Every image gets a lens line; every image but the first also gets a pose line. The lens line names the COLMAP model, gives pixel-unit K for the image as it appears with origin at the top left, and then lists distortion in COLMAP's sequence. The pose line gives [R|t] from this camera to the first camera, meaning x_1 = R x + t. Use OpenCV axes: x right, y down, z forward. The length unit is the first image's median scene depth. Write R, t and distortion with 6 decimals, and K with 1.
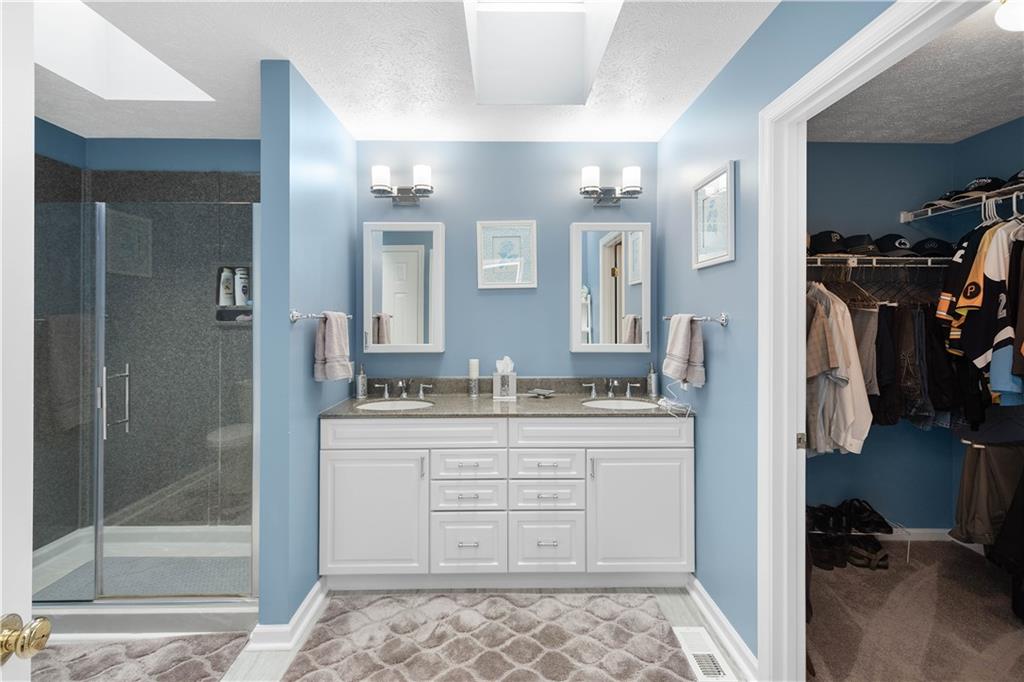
lens RADIAL K [[457.1, 0, 511.8], [0, 457.1, 316.8], [0, 0, 1]] dist [0.003243, -0.000160]
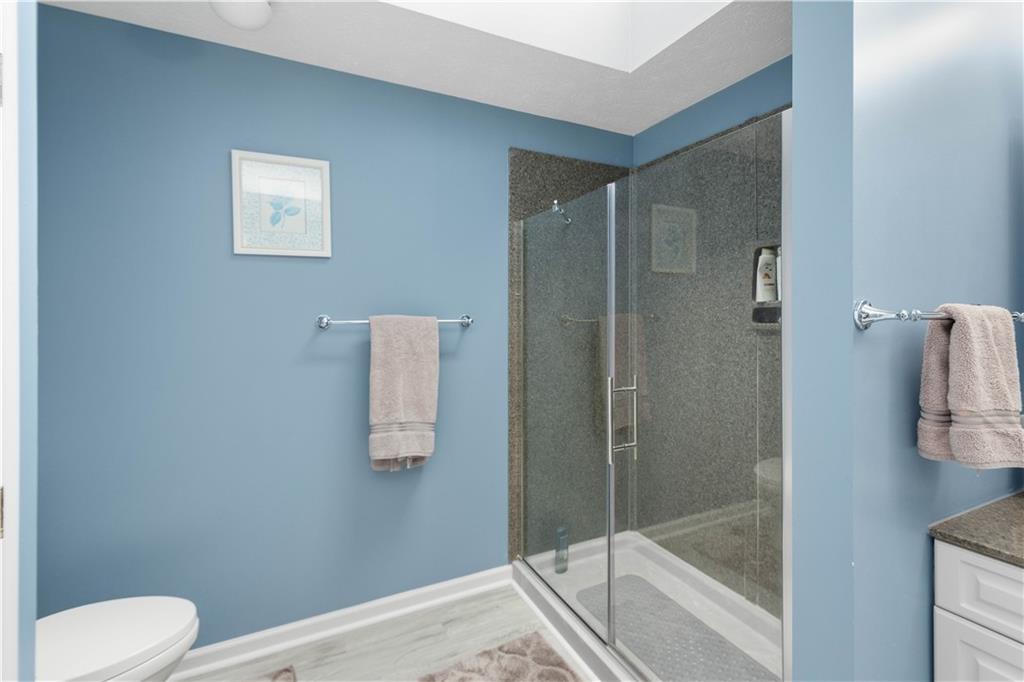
lens RADIAL K [[457.1, 0, 511.8], [0, 457.1, 316.8], [0, 0, 1]] dist [0.003243, -0.000160]
pose [[0.423802, -0.002155, -0.905752, -0.151193], [0.001025, 0.999998, -0.001900, 0.000486], [0.905754, -0.000123, 0.423804, 0.351405]]
